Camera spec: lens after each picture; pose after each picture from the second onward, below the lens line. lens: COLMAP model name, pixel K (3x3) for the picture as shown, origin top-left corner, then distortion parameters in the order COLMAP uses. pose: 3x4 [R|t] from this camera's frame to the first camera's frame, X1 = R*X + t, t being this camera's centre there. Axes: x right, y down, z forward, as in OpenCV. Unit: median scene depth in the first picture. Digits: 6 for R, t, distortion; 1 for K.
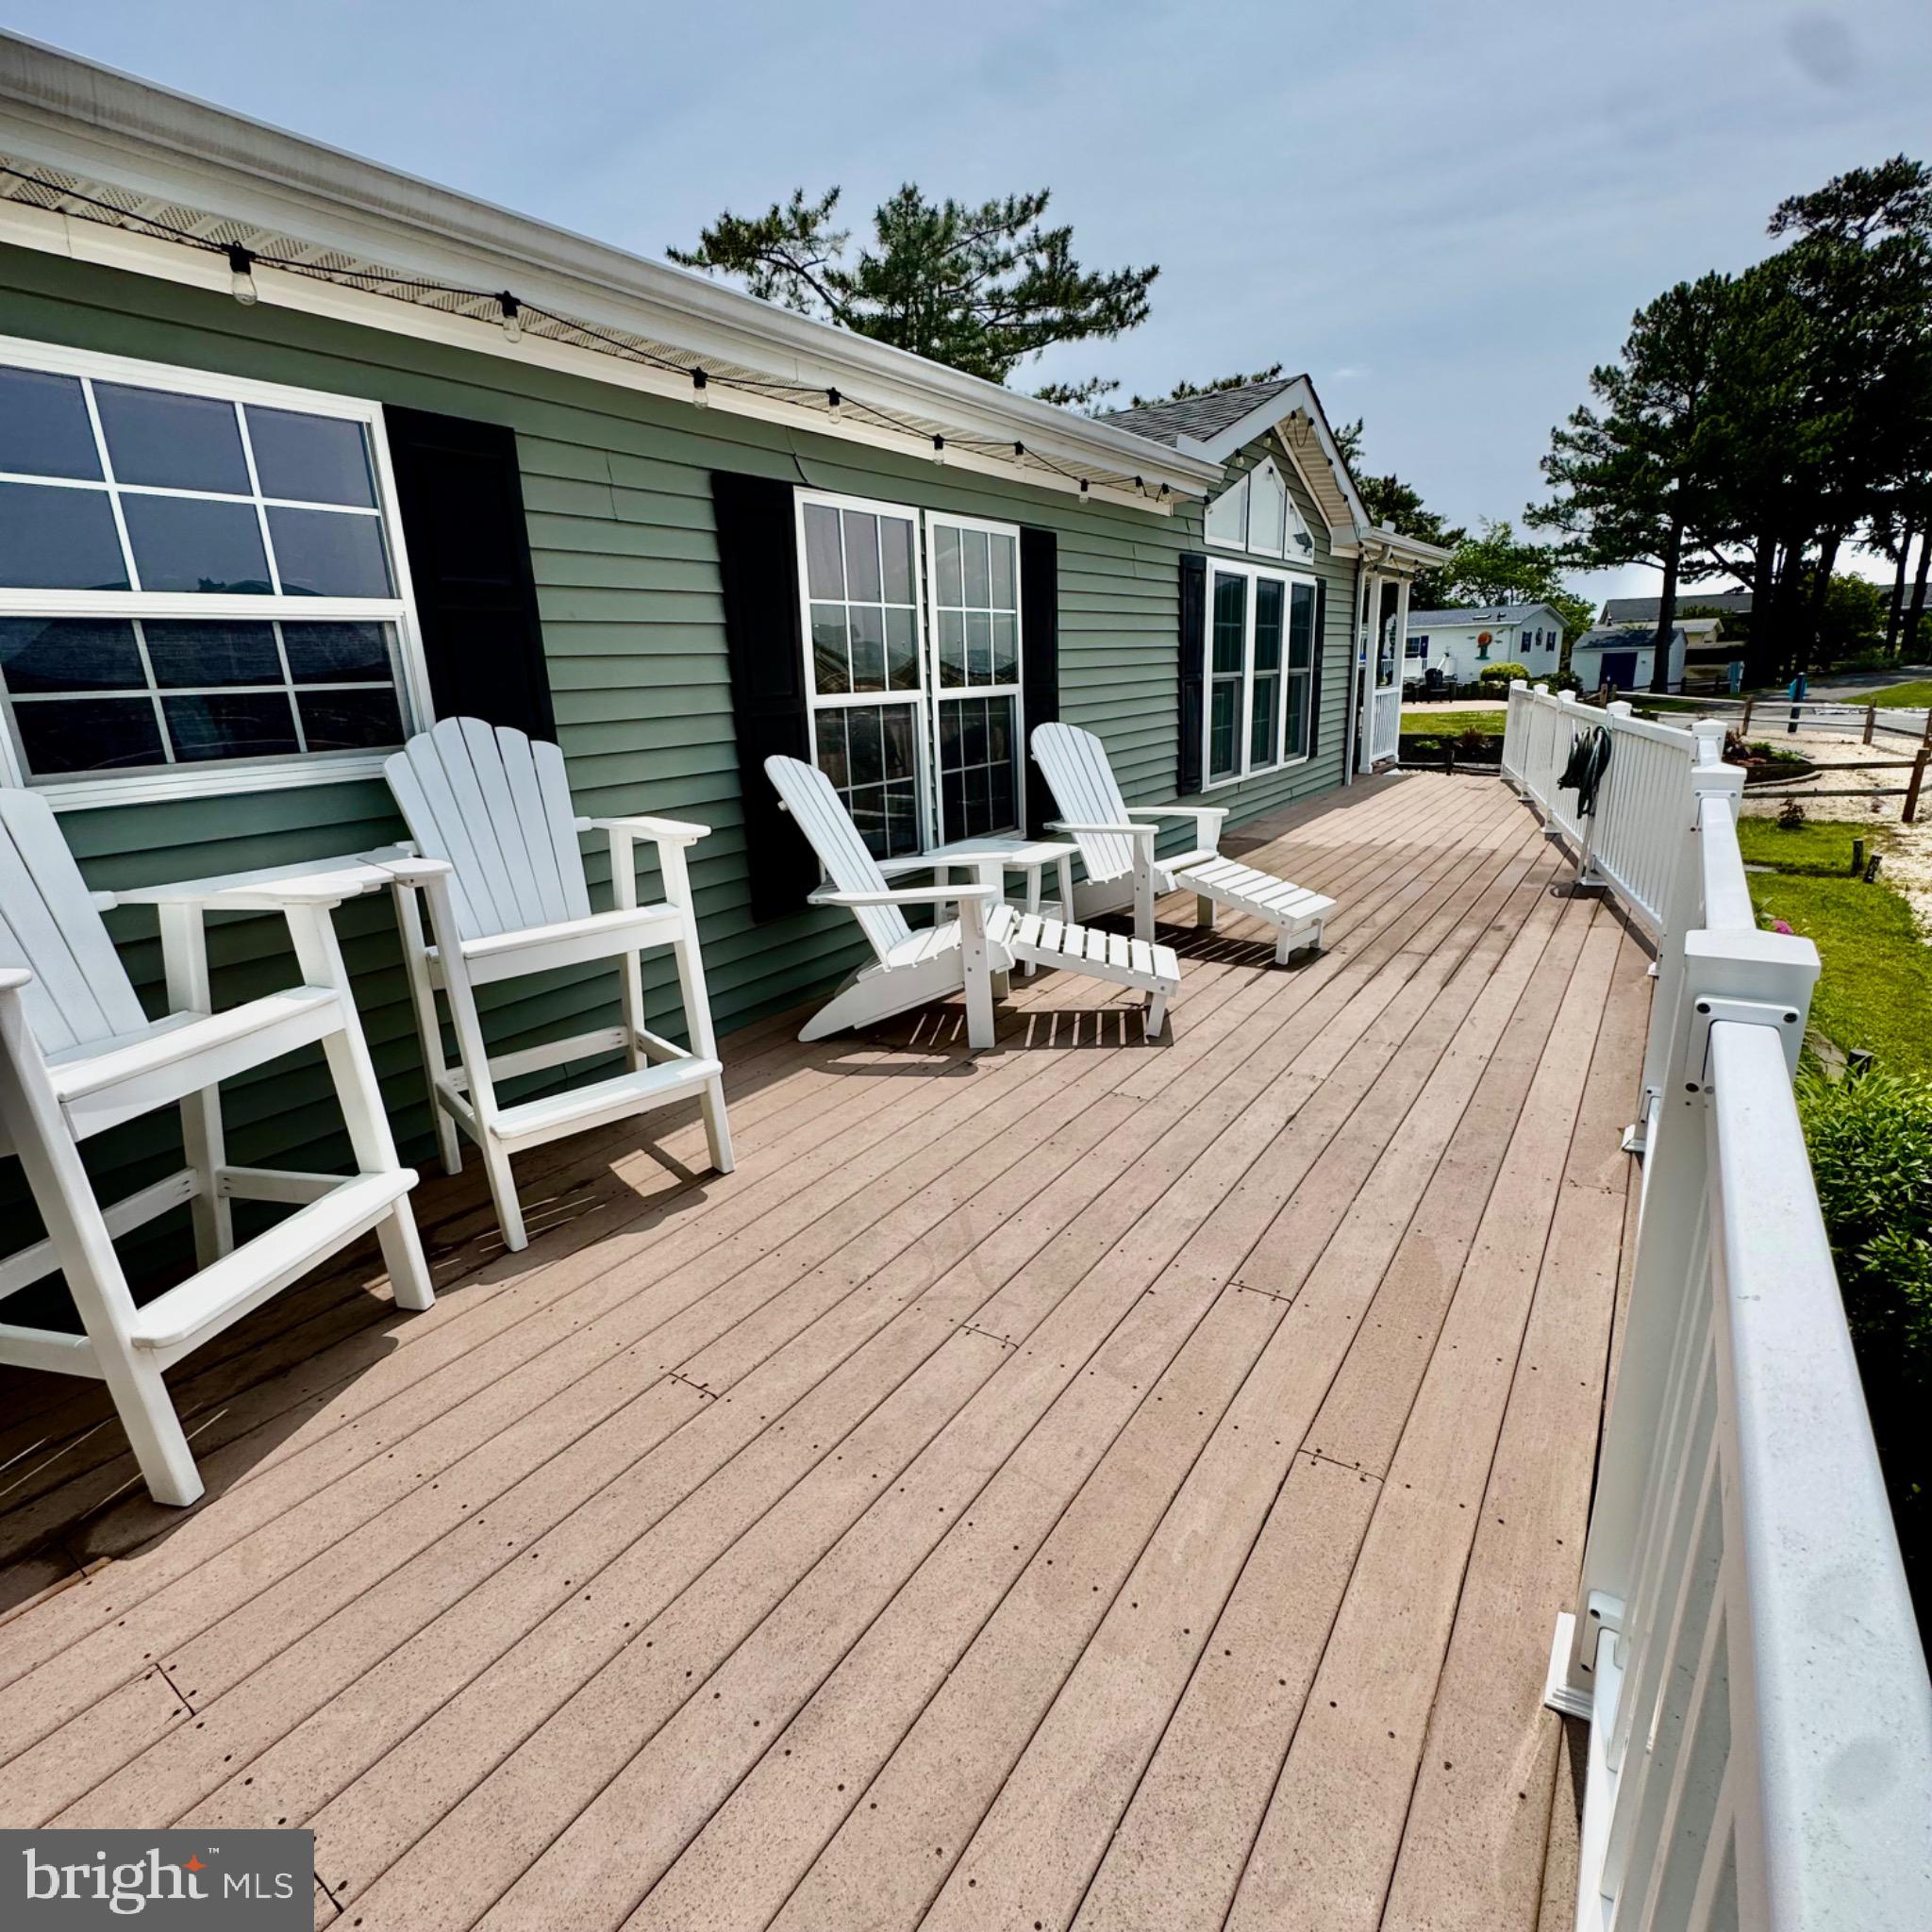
lens RADIAL K [[1026.2, 0, 966.0], [0, 1026.2, 966.0], [0, 0, 1]] dist [-0.000915, -0.000075]
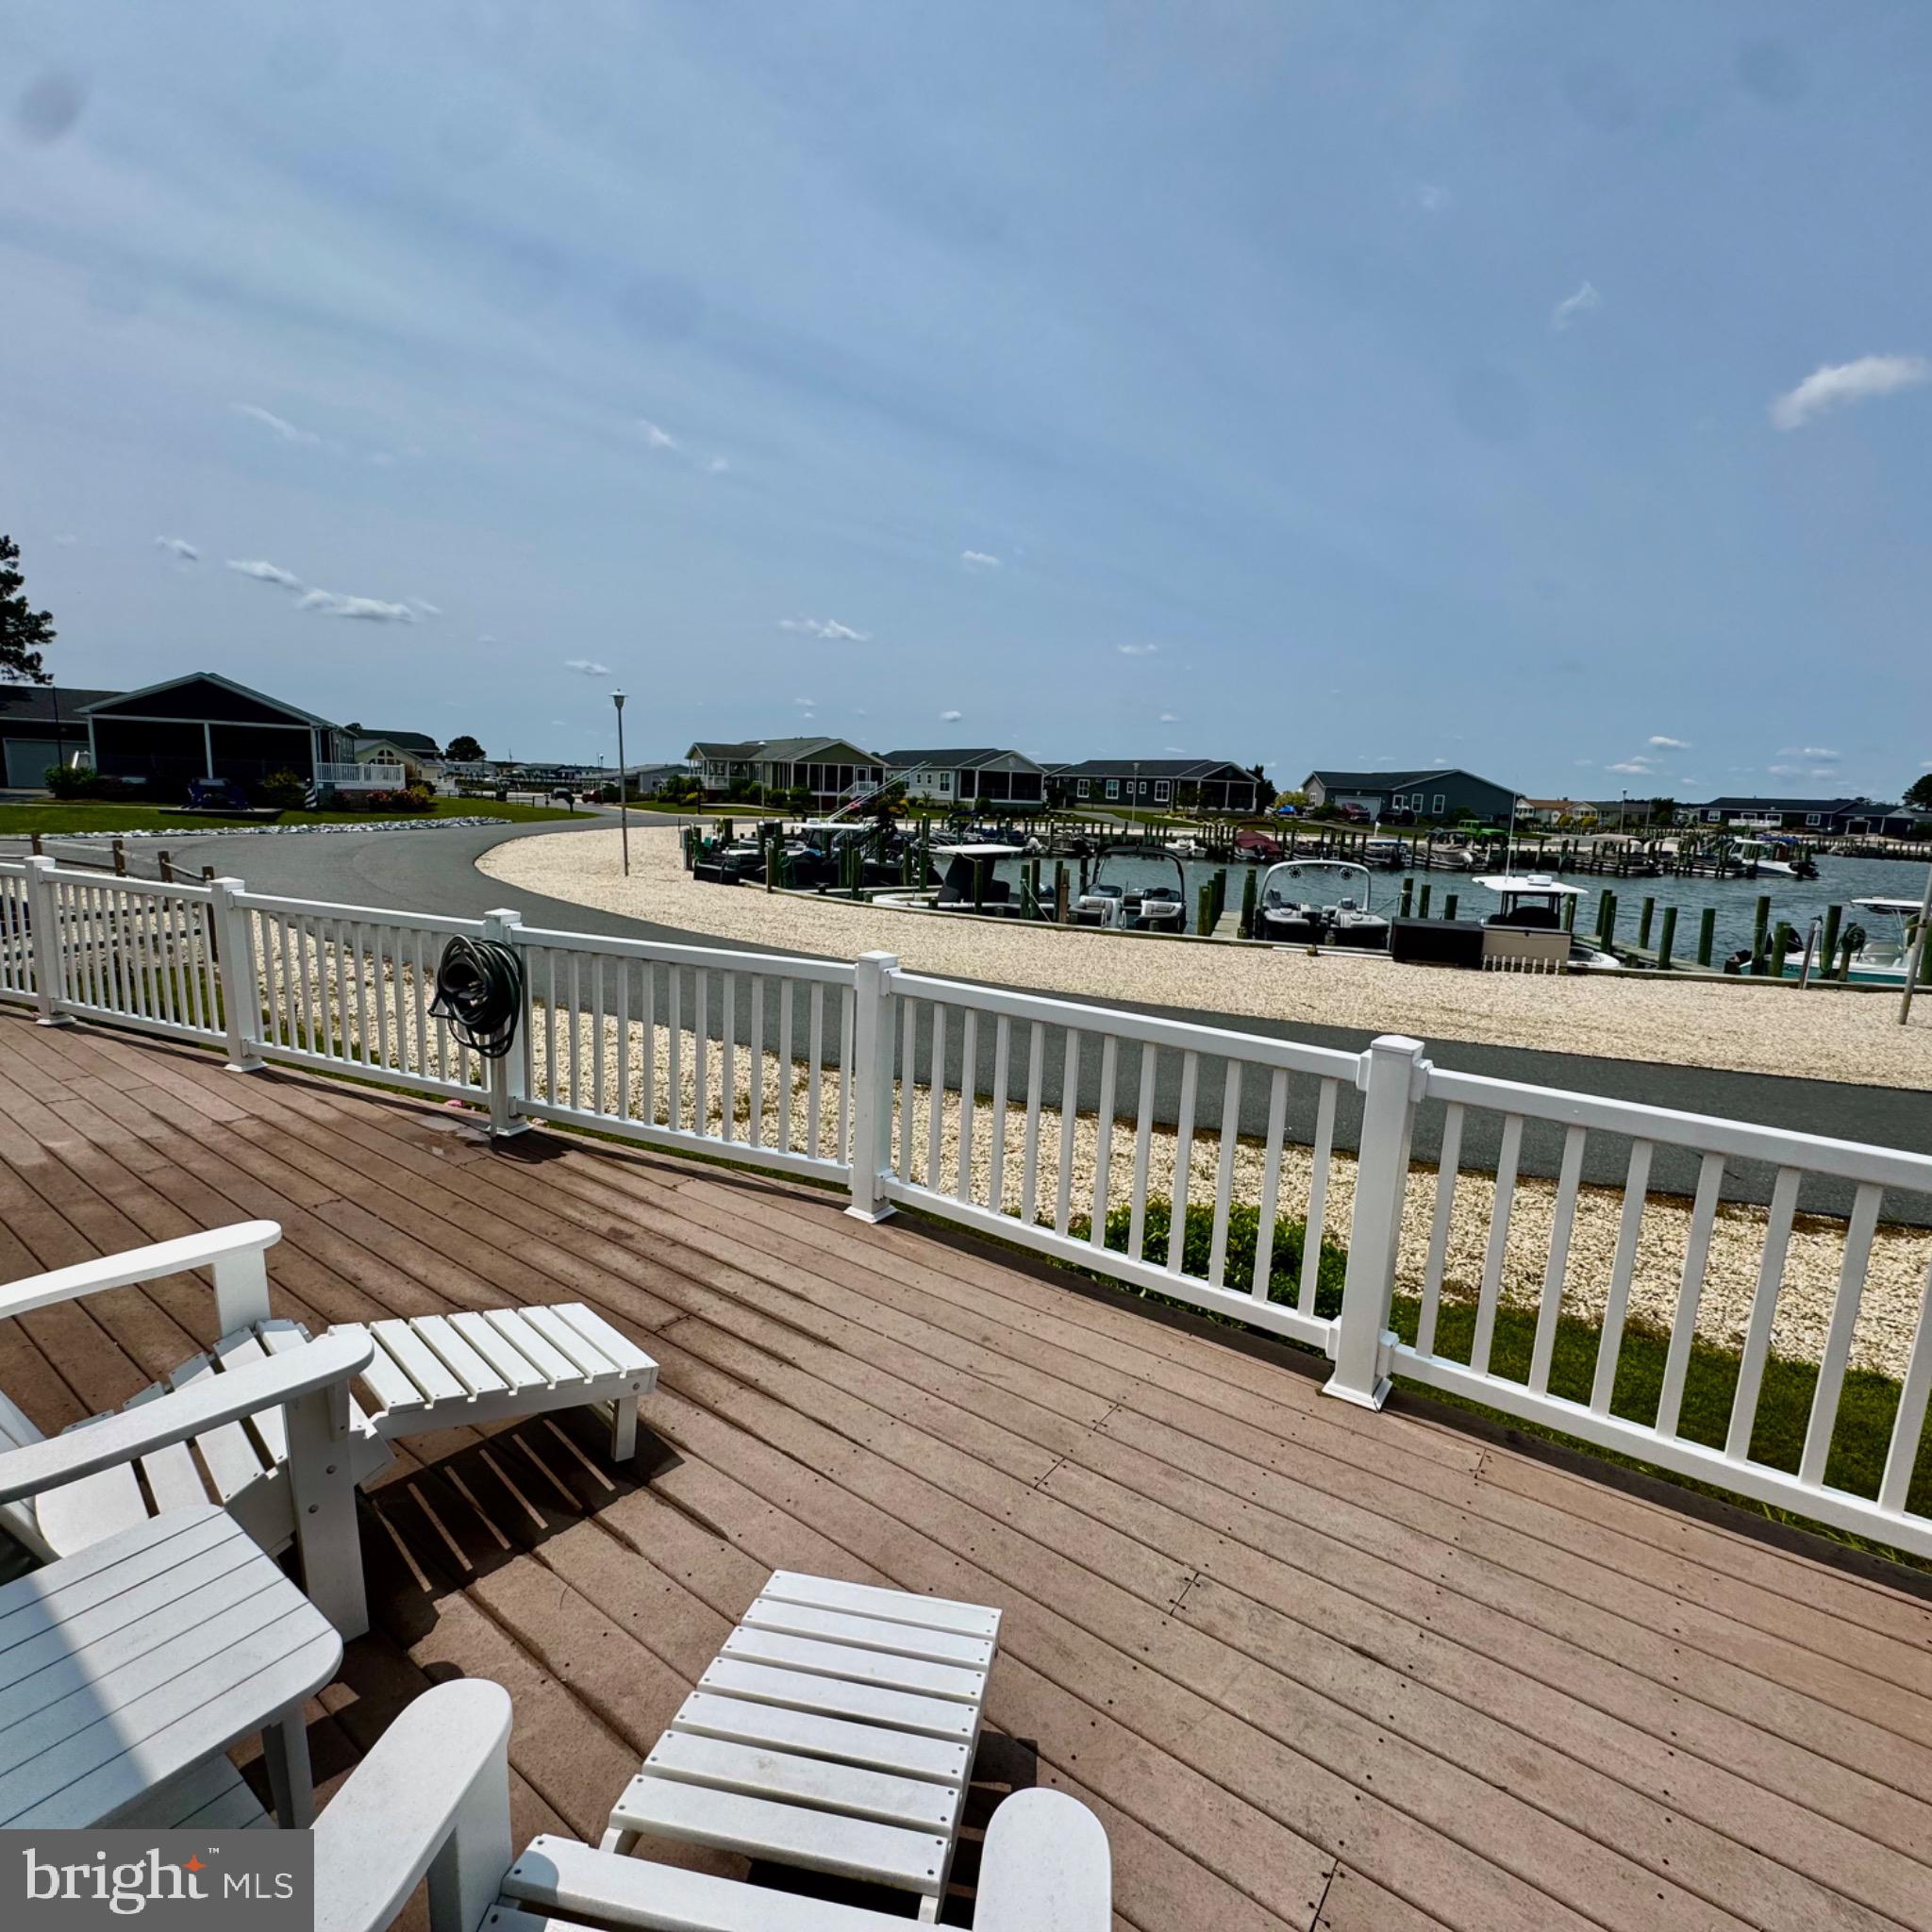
lens RADIAL K [[1026.2, 0, 966.0], [0, 1026.2, 966.0], [0, 0, 1]] dist [-0.000915, -0.000075]
pose [[0.038076, -0.133130, 0.990367, -0.211452], [0.237035, 0.964003, 0.120472, -0.310654], [-0.970755, 0.230164, 0.068262, 0.823640]]
